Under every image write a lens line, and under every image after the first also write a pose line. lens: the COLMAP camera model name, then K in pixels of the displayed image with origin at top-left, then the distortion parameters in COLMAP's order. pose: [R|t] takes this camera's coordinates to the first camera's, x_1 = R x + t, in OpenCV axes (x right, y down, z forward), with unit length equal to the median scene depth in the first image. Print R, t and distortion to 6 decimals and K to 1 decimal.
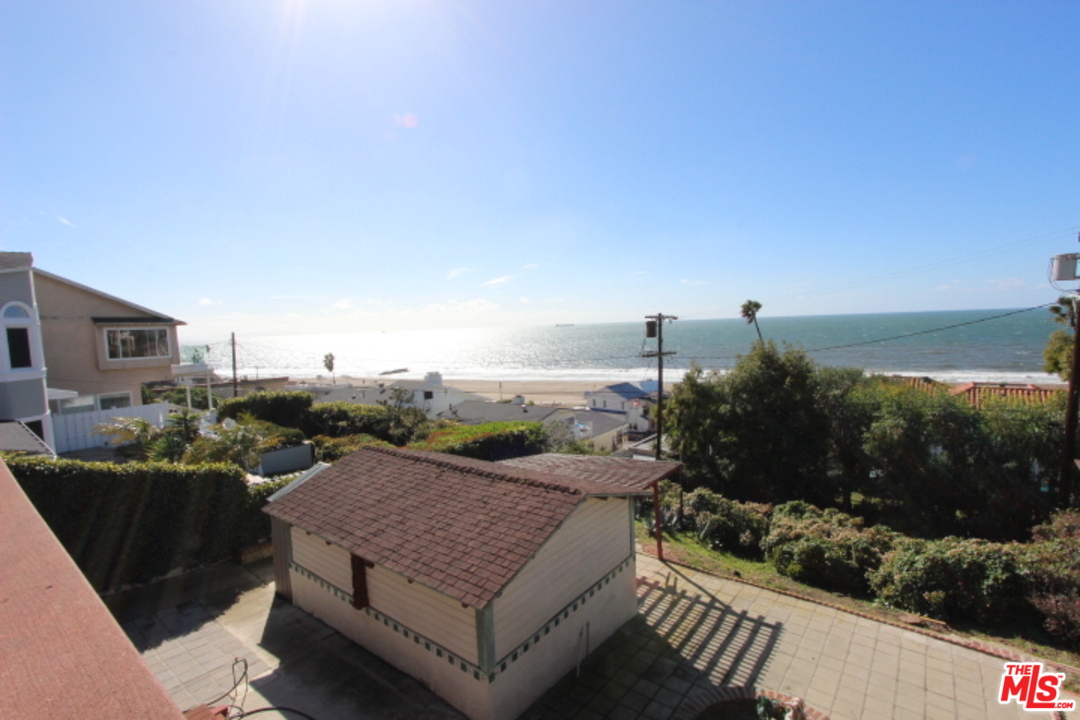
lens RADIAL K [[497.5, 0, 544.5], [0, 497.5, 367.0], [0, 0, 1]] dist [-0.015101, 0.001615]
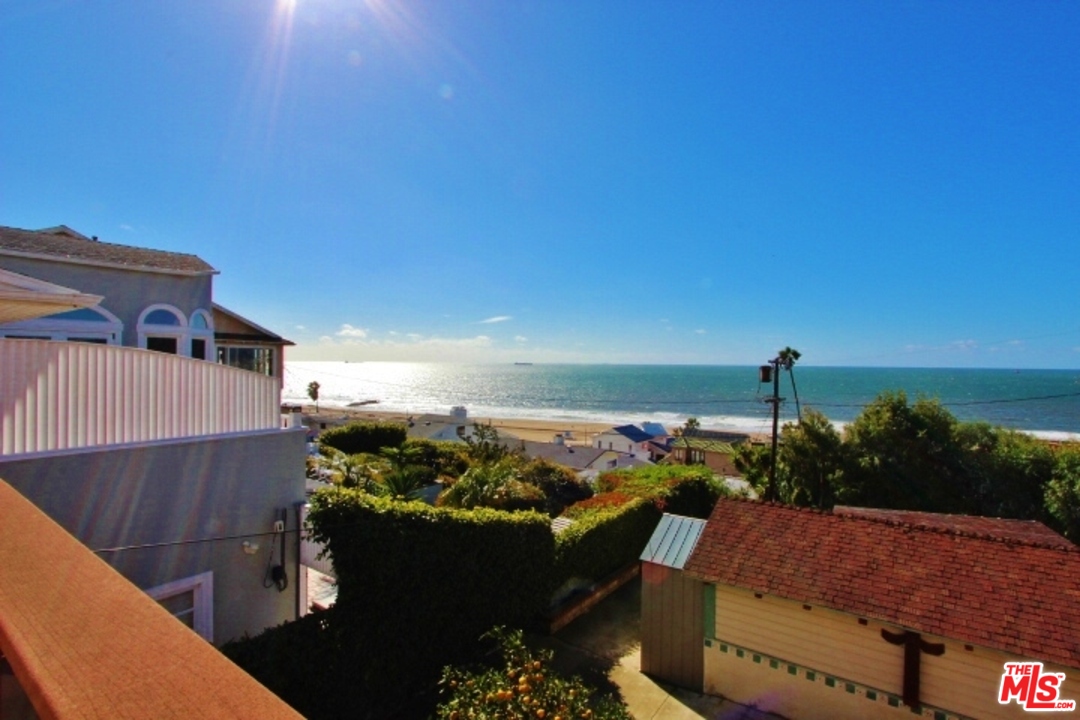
lens RADIAL K [[497.5, 0, 544.5], [0, 497.5, 367.0], [0, 0, 1]] dist [-0.015101, 0.001615]
pose [[0.996778, 0.046539, 0.065332, -0.244802], [-0.041347, 0.996041, -0.078697, 0.004996], [-0.068735, 0.075742, 0.994756, 0.045914]]
